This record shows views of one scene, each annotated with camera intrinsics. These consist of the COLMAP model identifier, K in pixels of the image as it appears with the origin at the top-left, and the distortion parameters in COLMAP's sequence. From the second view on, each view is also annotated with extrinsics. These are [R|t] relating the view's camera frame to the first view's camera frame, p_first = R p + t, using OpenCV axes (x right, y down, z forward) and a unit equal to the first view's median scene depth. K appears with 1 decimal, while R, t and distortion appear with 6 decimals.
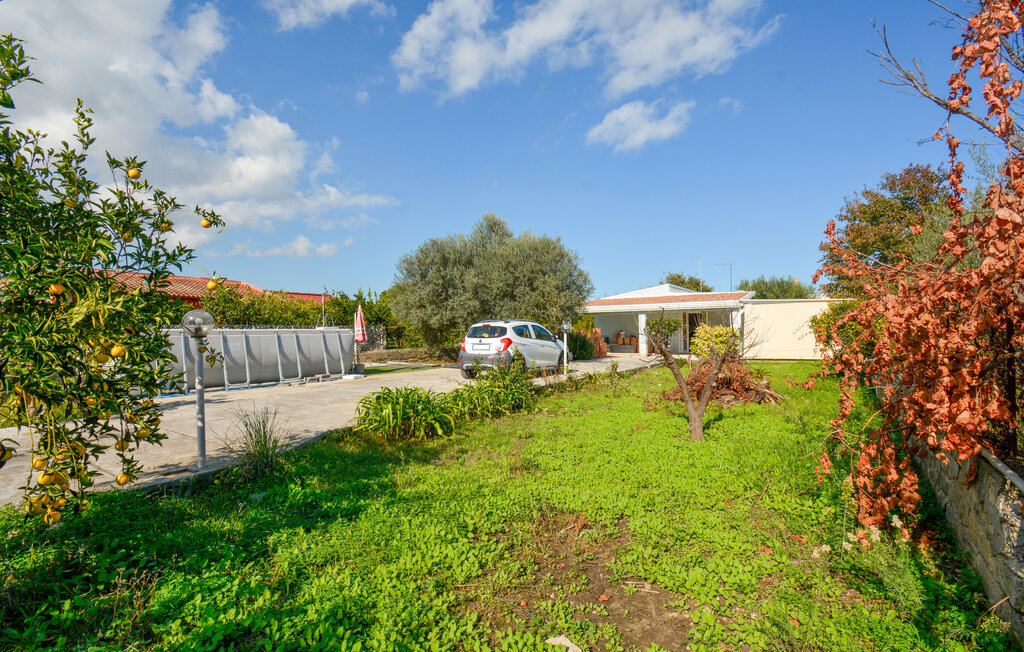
lens RADIAL K [[456.3, 0, 516.2], [0, 456.3, 324.1], [0, 0, 1]] dist [0.003205, -0.017166]
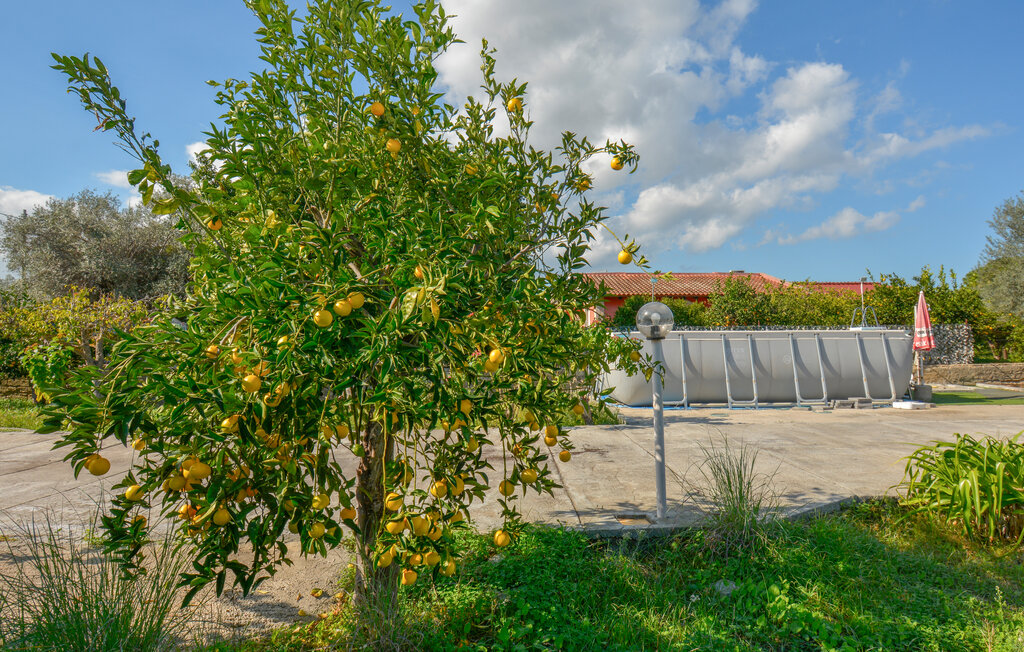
lens RADIAL K [[603.9, 0, 512.0], [0, 603.9, 326.0], [0, 0, 1]] dist [0.020783, -0.035173]
pose [[0.596380, -0.013137, -0.802595, -0.052612], [0.014772, 0.999876, -0.005389, 0.009246], [0.802566, -0.008642, 0.596500, 0.239642]]
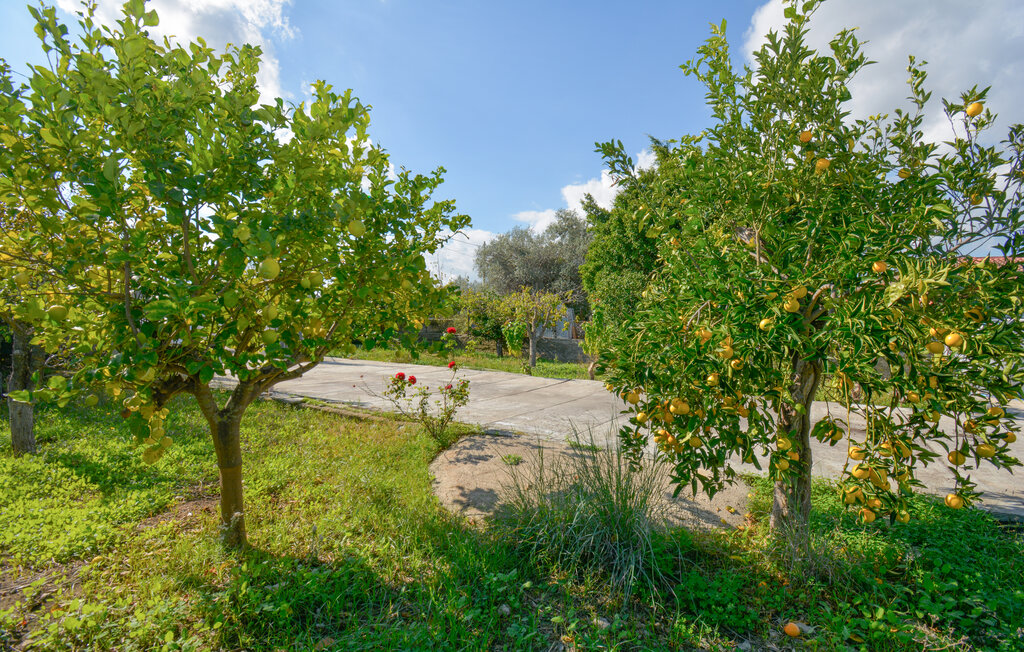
lens RADIAL K [[456.3, 0, 516.2], [0, 456.3, 324.1], [0, 0, 1]] dist [0.003205, -0.017166]
pose [[0.030167, 0.016957, -0.999401, -0.060161], [0.003986, 0.999846, 0.017085, 0.008567], [0.999537, -0.004499, 0.030095, 0.111121]]
